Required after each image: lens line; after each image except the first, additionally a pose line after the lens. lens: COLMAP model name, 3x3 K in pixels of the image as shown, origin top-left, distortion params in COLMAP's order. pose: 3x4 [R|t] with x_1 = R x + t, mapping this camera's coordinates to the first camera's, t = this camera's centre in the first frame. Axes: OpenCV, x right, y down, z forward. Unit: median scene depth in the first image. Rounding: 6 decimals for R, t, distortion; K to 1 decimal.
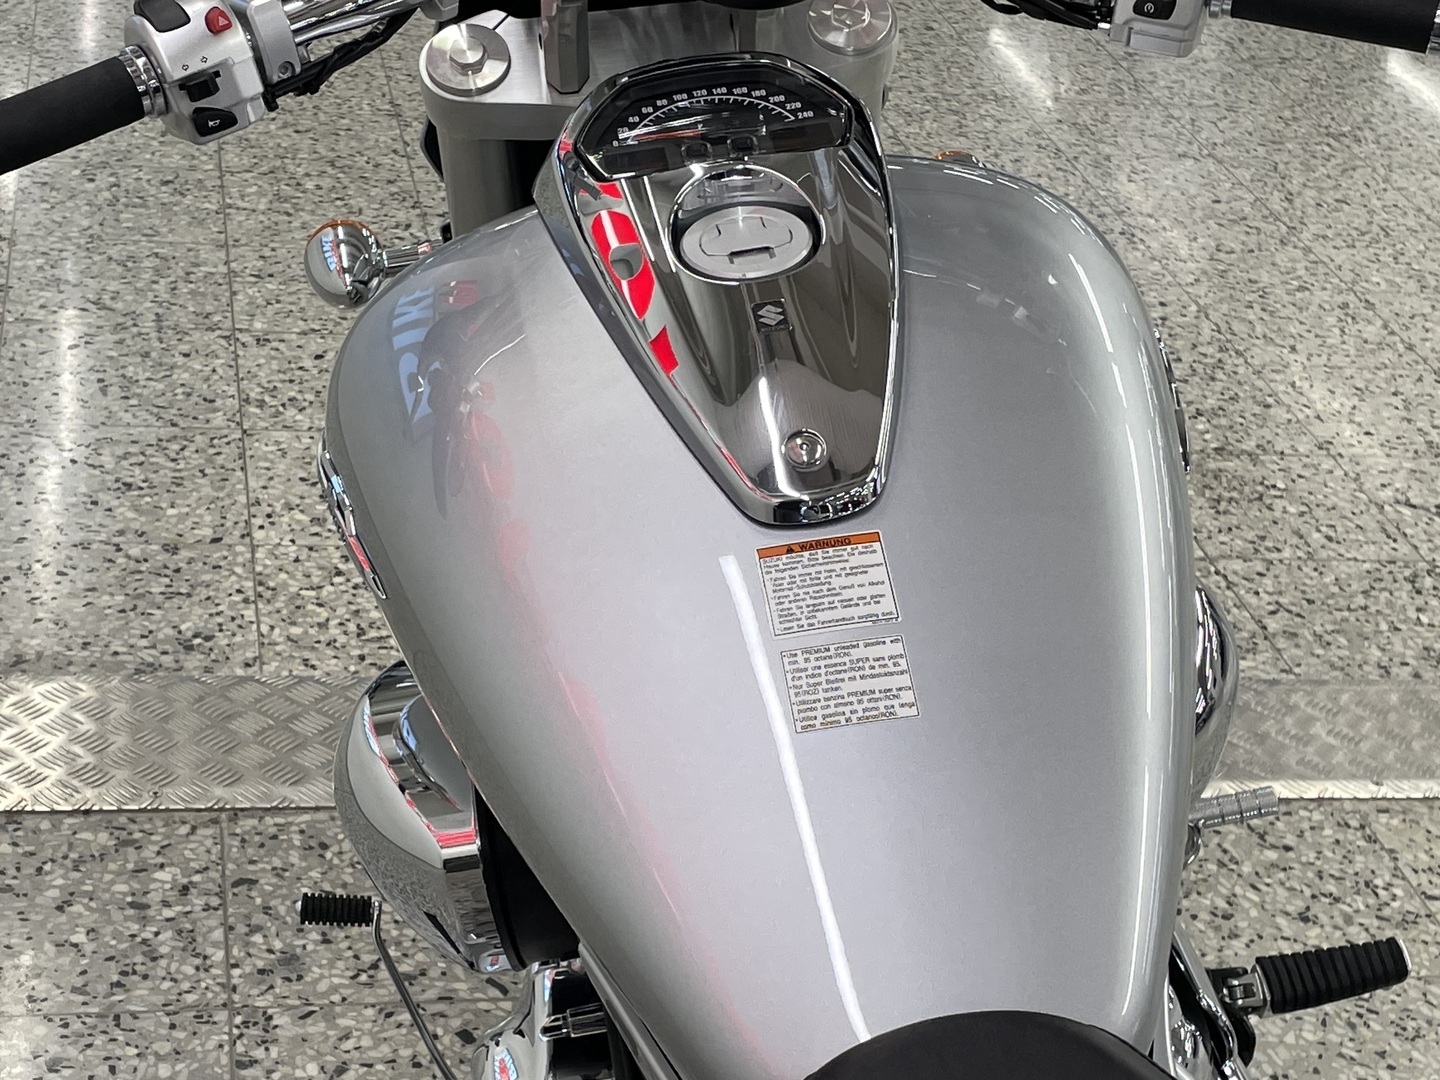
lens RADIAL K [[2504.8, 0, 722.3], [0, 2504.8, 538.7], [0, 0, 1]] dist [0.100227, 0.000000]
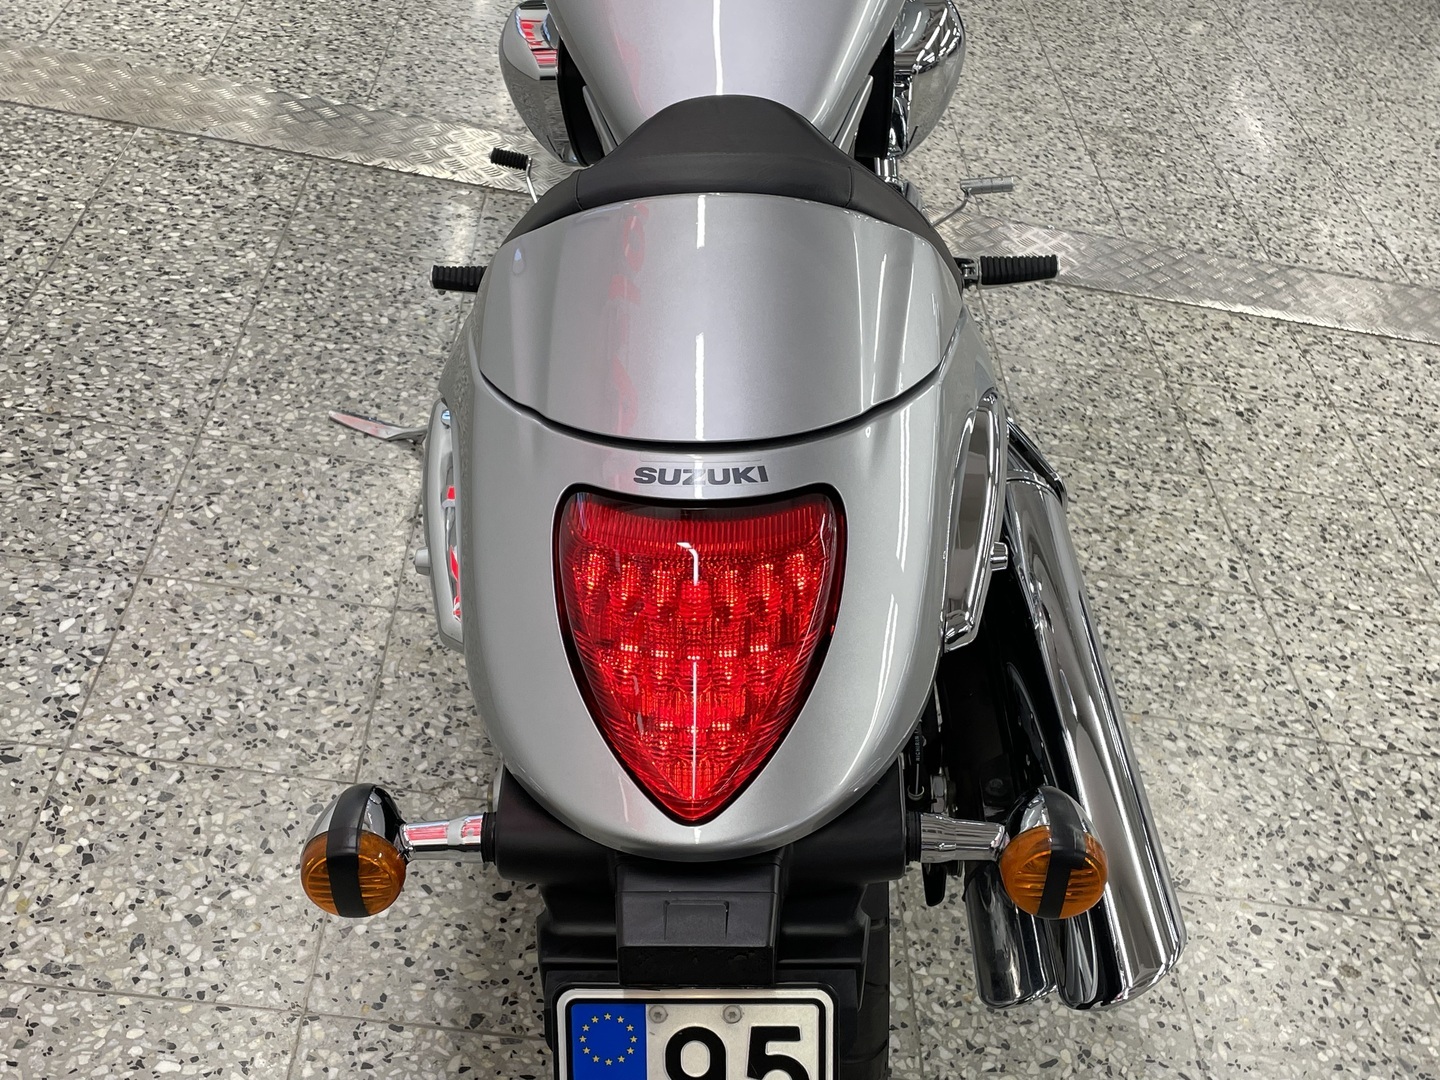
lens RADIAL K [[1711.7, 0, 701.7], [0, 1711.7, 535.0], [0, 0, 1]] dist [0.049216, 0.000000]
pose [[0.979636, 0.159609, -0.121812, 0.113176], [-0.144764, 0.981876, 0.122322, 0.139984], [0.139128, -0.102197, 0.984987, -0.179651]]
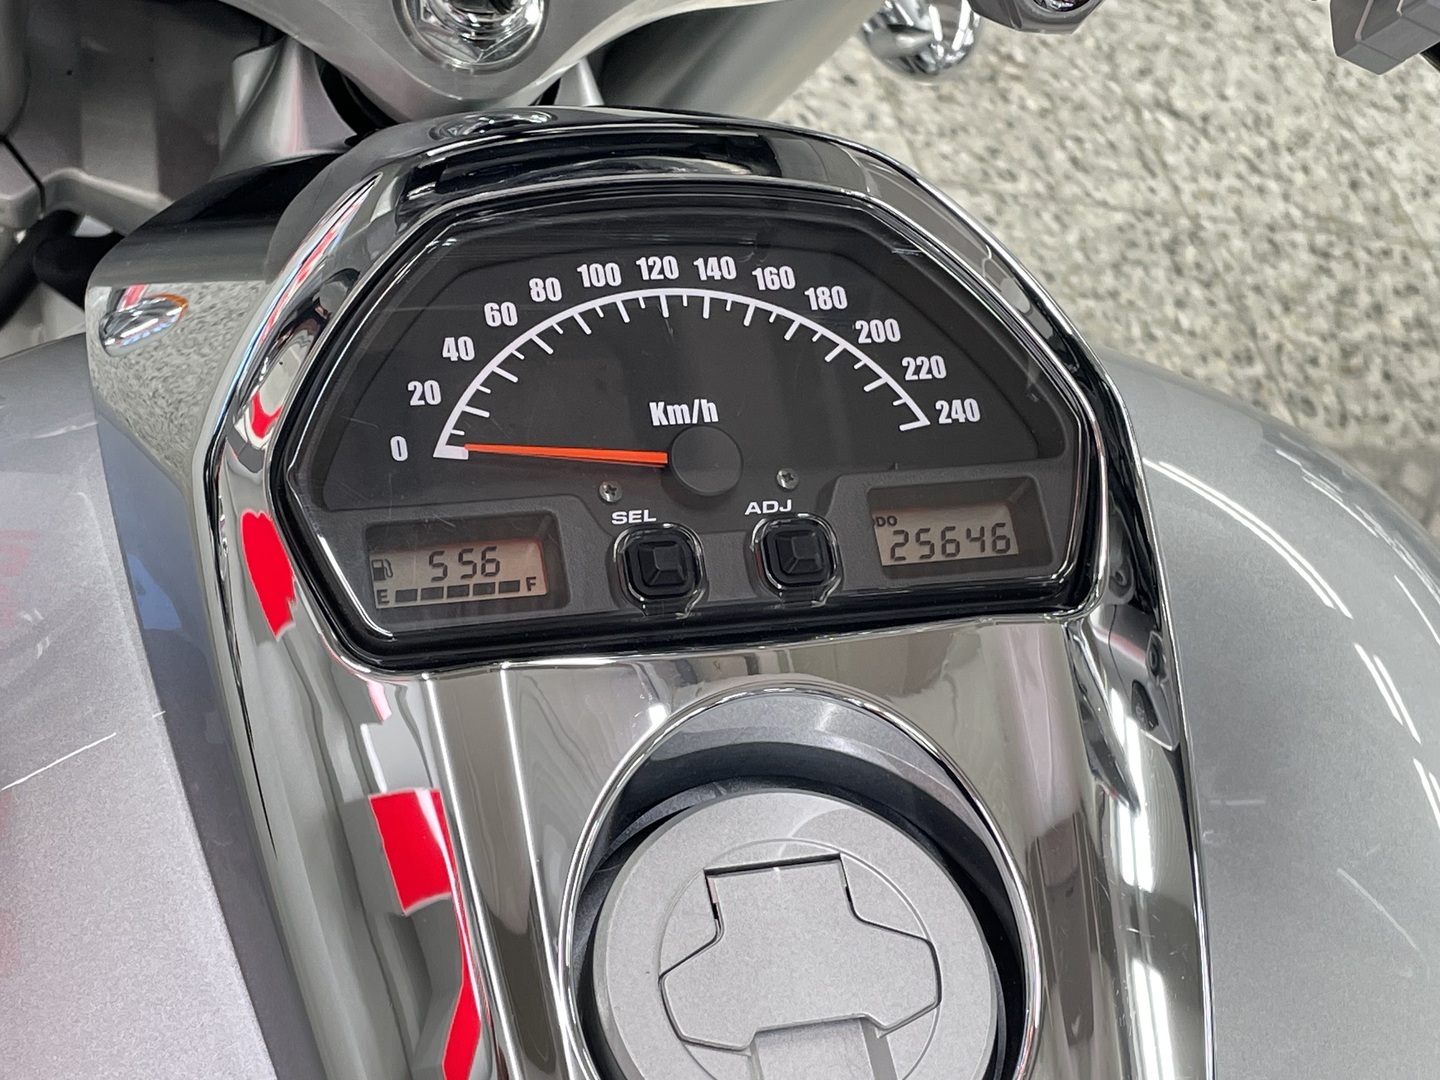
lens RADIAL K [[2504.8, 0, 711.7], [0, 2504.8, 535.8], [0, 0, 1]] dist [0.100227, 0.000000]
pose [[0.958458, 0.116182, 0.260499, -0.040576], [-0.200603, 0.923819, 0.326062, -0.121861], [-0.202771, -0.364774, 0.908749, 0.327171]]
